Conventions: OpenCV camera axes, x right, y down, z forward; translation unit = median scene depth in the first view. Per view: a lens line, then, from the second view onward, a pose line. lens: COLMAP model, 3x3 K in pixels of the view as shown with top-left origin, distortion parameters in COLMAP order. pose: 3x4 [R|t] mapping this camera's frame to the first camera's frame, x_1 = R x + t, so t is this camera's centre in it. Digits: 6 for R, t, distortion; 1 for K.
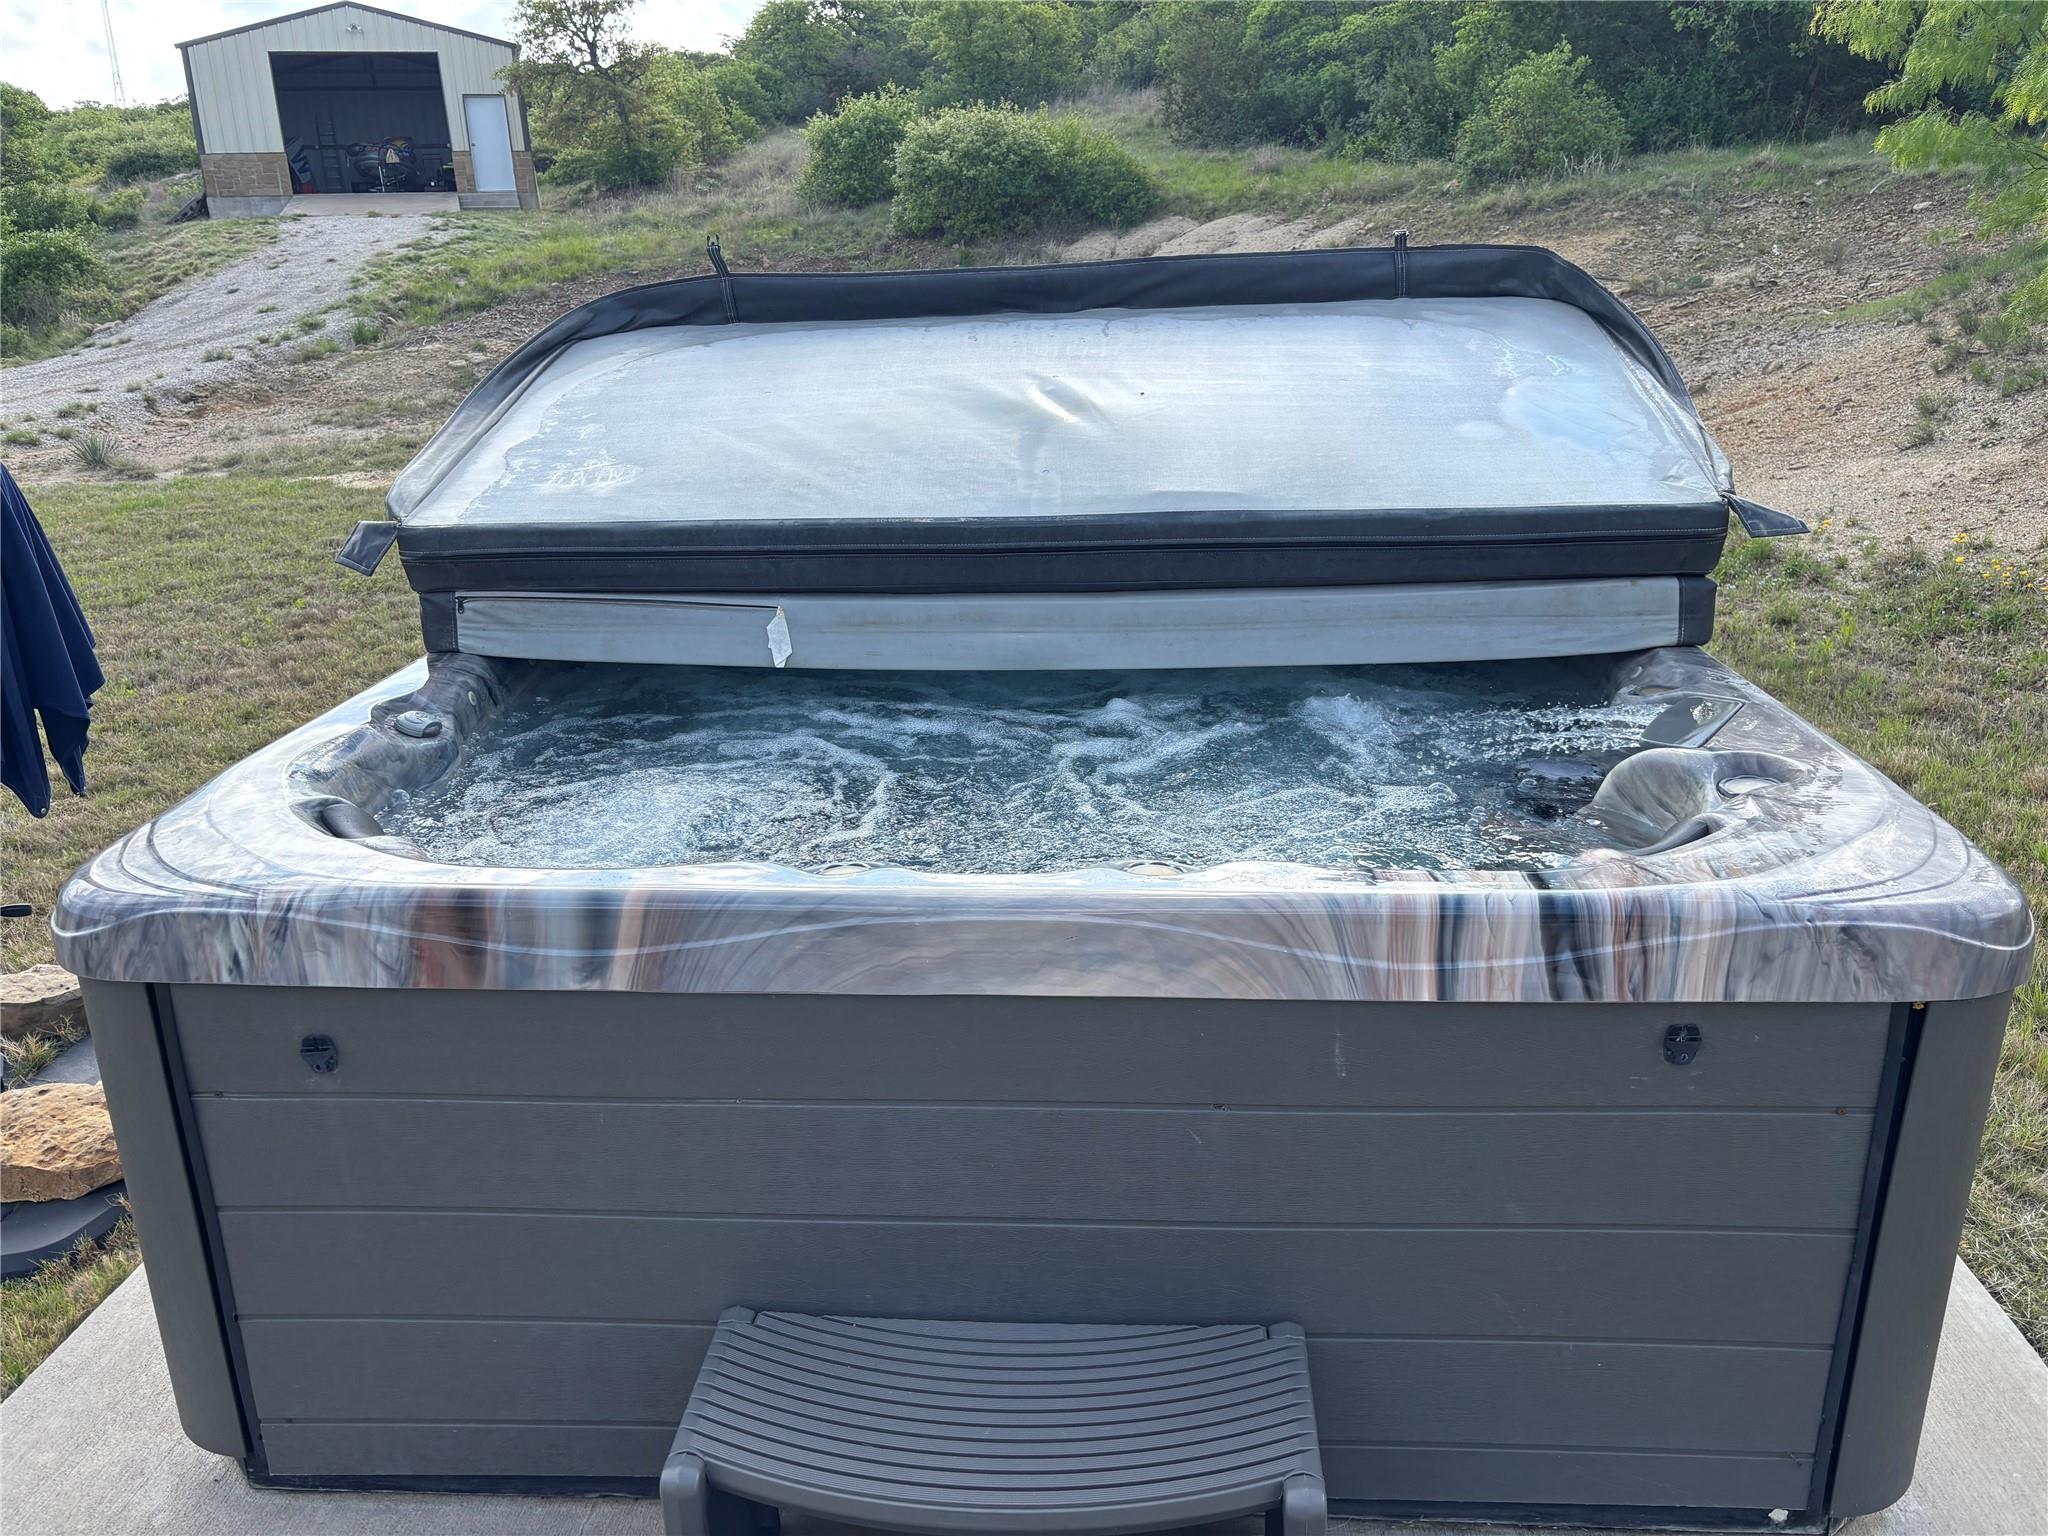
lens RADIAL K [[1543.4, 0, 1024.0], [0, 1543.4, 768.0], [0, 0, 1]] dist [0.014481, -0.012598]
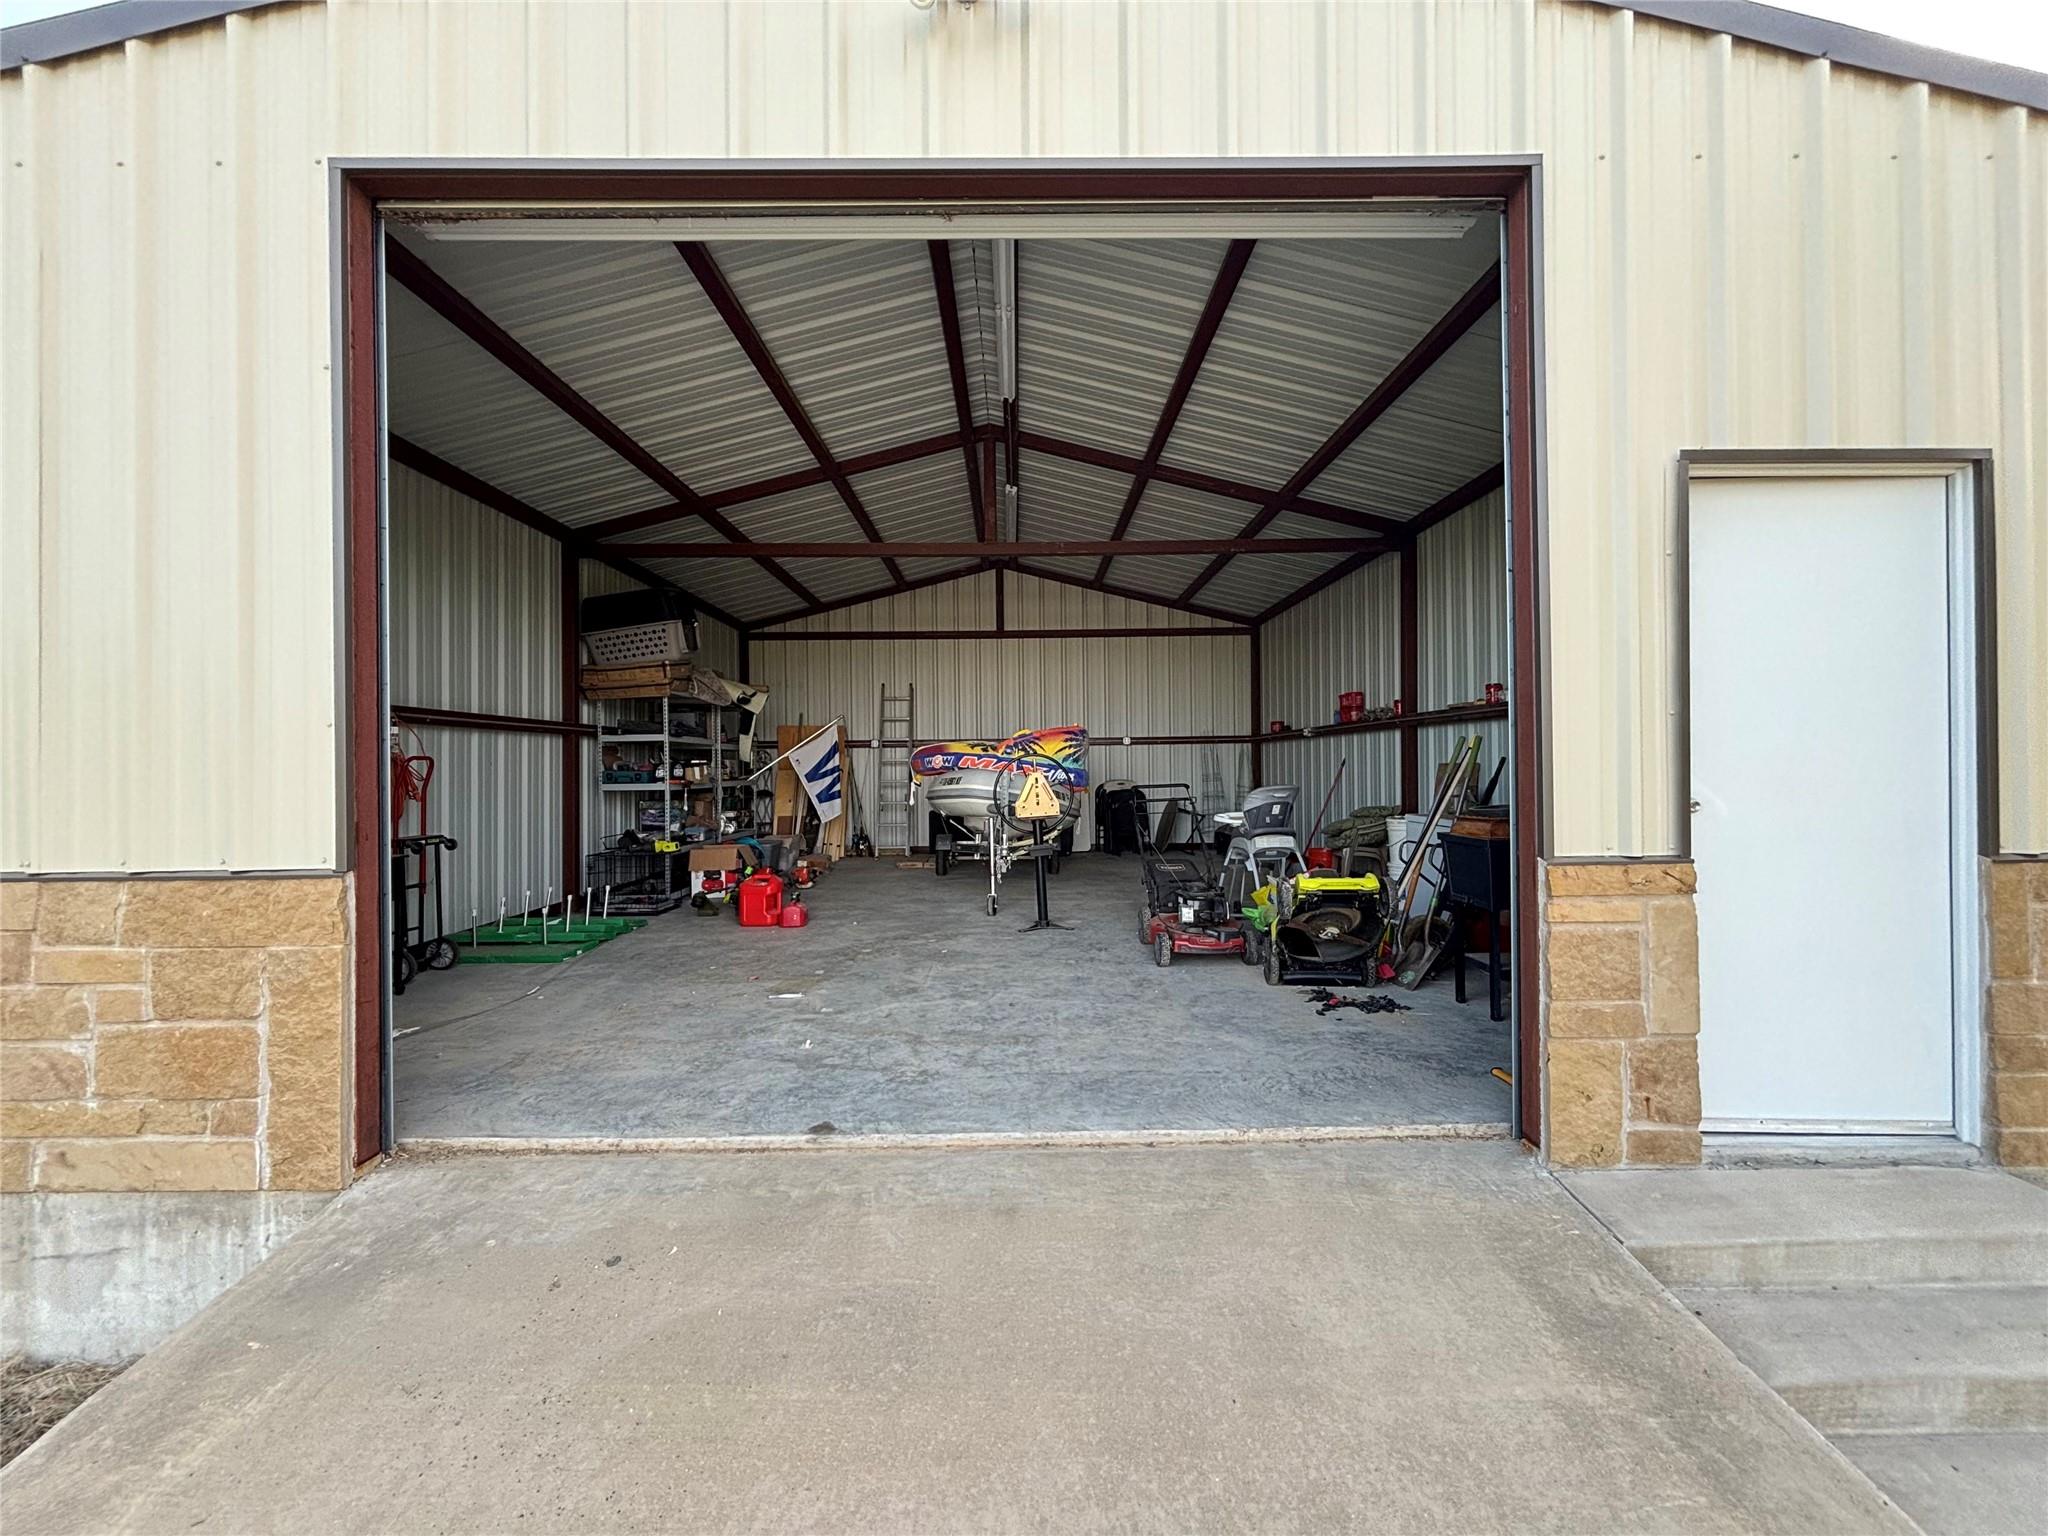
lens RADIAL K [[827.2, 0, 1024.0], [0, 827.2, 768.0], [0, 0, 1]] dist [-0.000276, -0.000070]
pose [[0.949918, 0.017957, -0.311984, -0.770500], [-0.116533, 0.946691, -0.300326, -0.748133], [0.289959, 0.321642, 0.901371, 1.821834]]
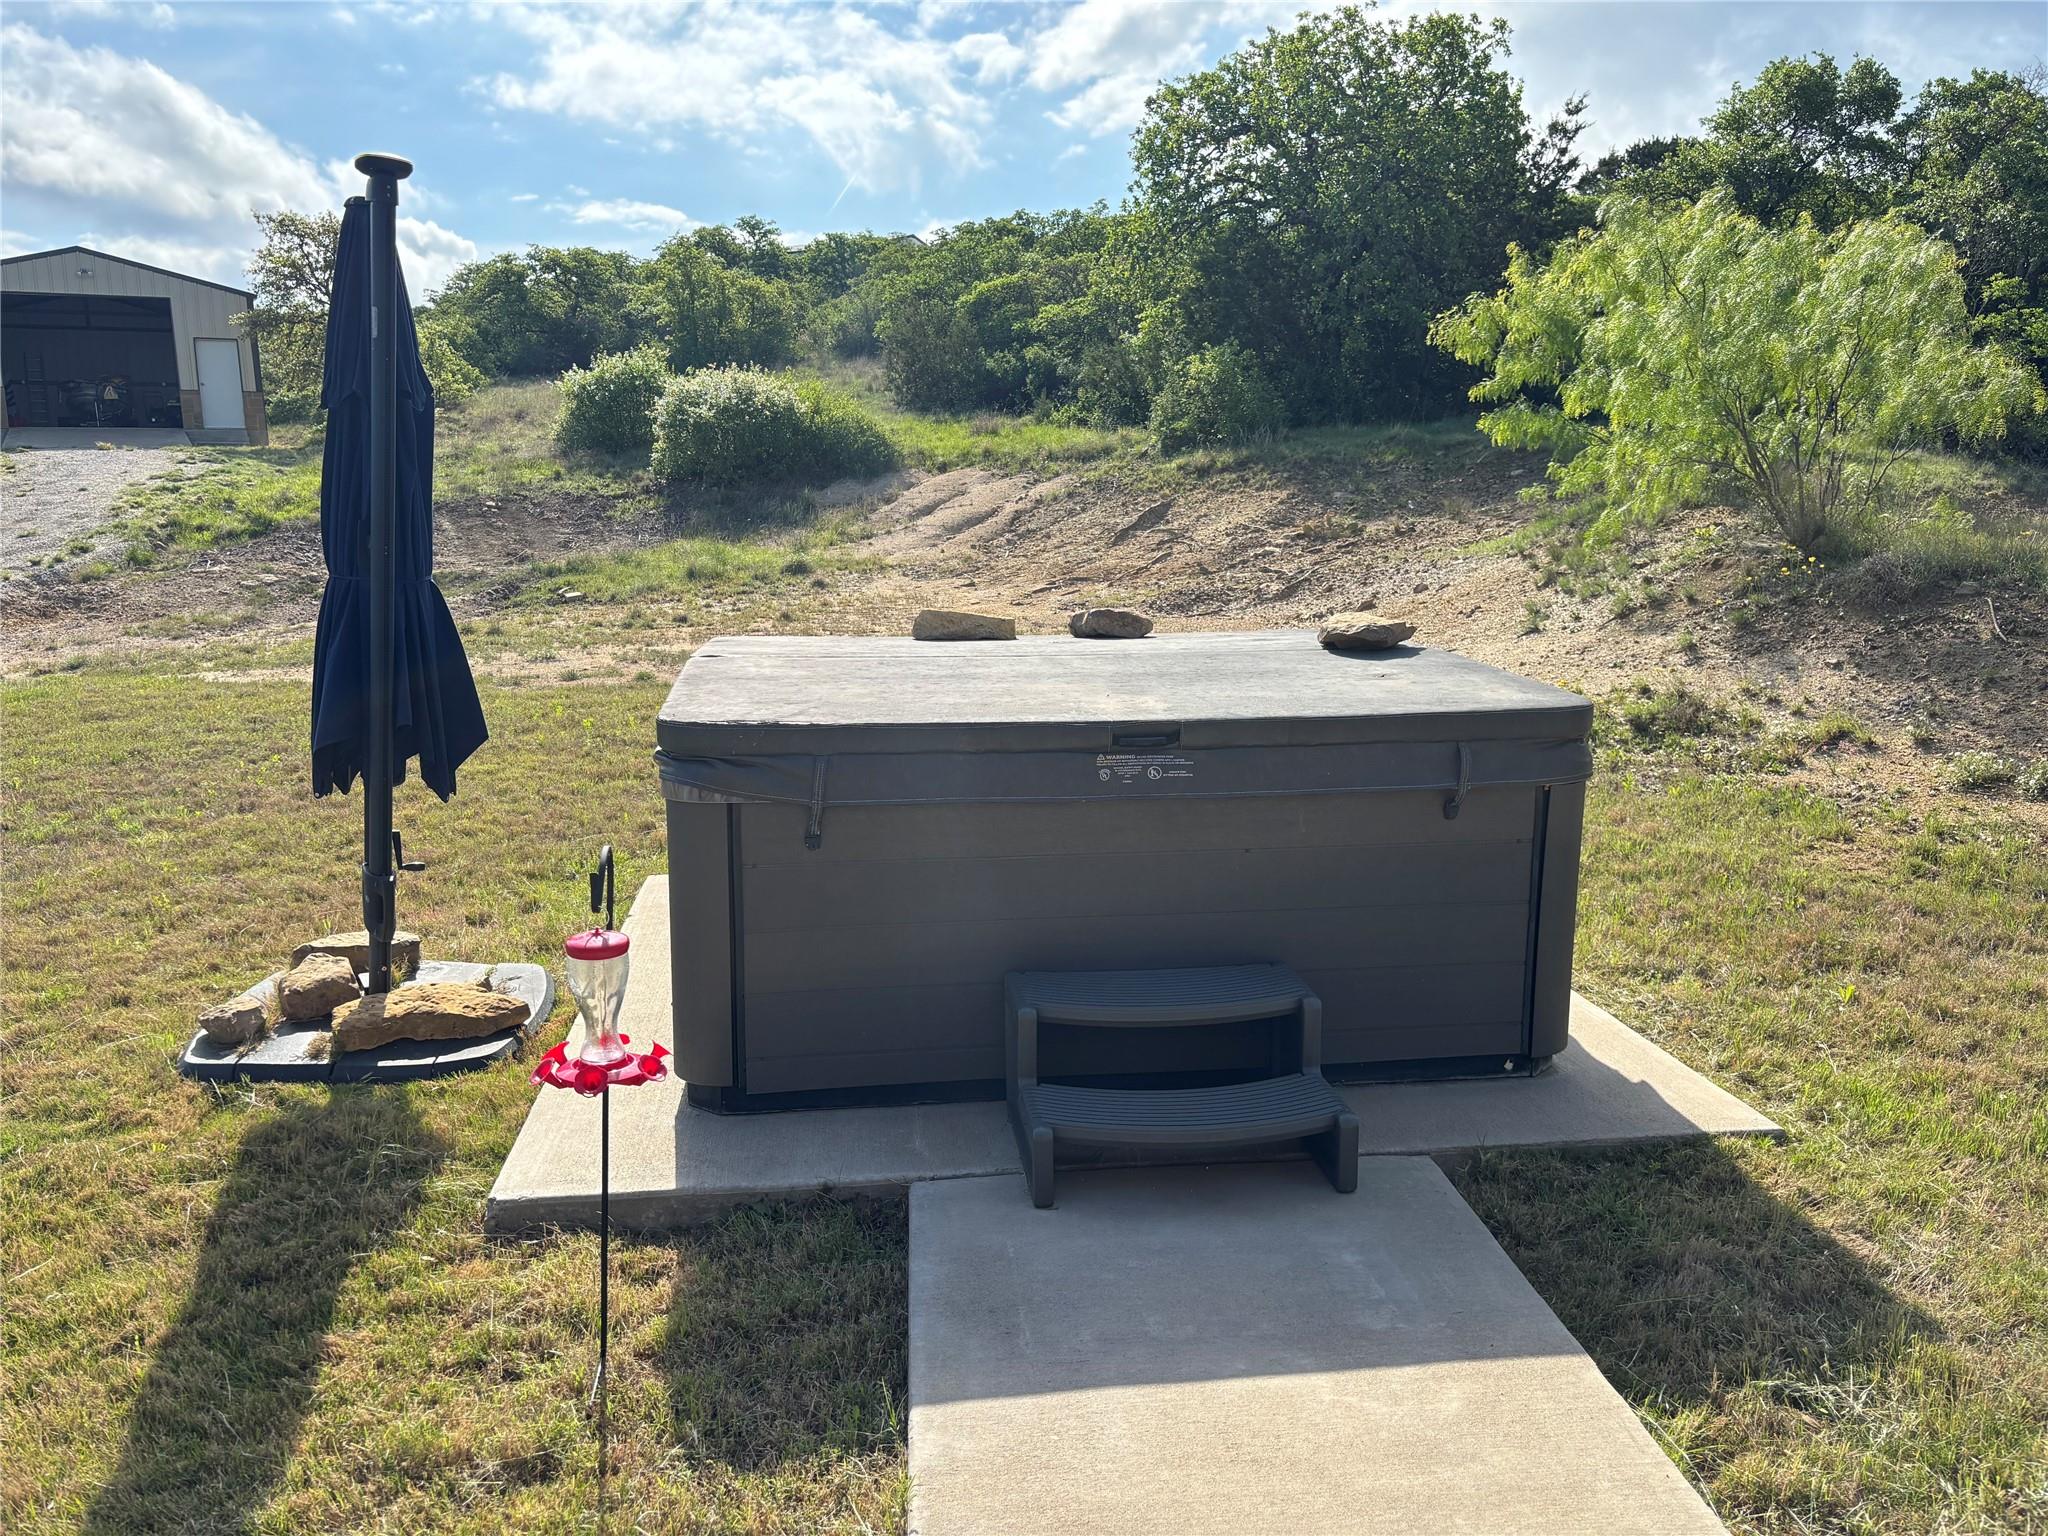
lens RADIAL K [[1506.9, 0, 1024.0], [0, 1506.9, 768.0], [0, 0, 1]] dist [0.054373, -0.097291]
pose [[0.981771, -0.013588, 0.189582, -0.035920], [0.041501, 0.988699, -0.144052, 0.024943], [-0.185482, 0.149294, 0.971240, -0.061536]]
